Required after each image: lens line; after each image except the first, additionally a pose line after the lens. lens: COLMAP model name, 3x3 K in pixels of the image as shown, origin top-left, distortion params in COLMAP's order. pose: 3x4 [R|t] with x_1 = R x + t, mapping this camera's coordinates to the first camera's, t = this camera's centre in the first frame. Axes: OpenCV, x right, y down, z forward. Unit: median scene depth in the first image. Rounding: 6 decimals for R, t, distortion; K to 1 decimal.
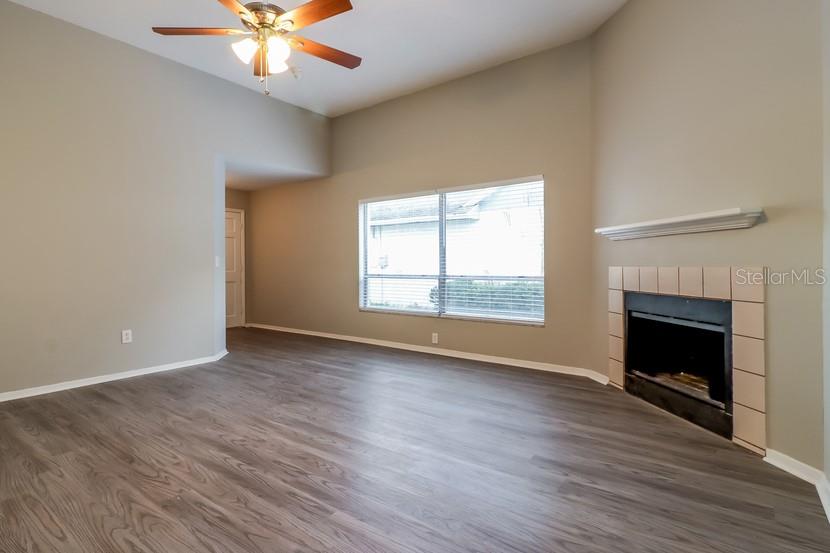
lens RADIAL K [[436.3, 0, 410.7], [0, 436.3, 270.7], [0, 0, 1]] dist [0.002187, 0.000483]
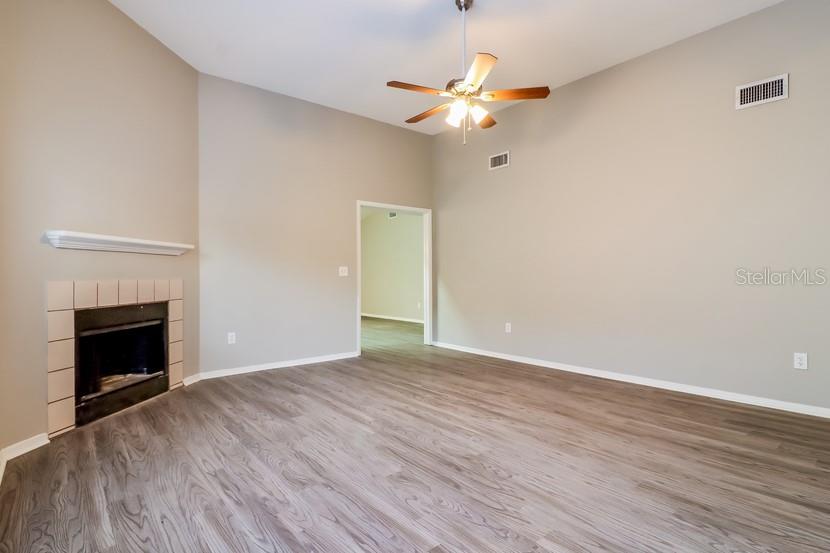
lens RADIAL K [[436.3, 0, 413.9], [0, 436.3, 274.8], [0, 0, 1]] dist [0.002187, 0.000483]
pose [[-0.974761, 0.008662, 0.223083, -0.441899], [0.011880, 0.999844, 0.013088, -0.032148], [-0.222935, 0.015408, -0.974712, 2.178887]]
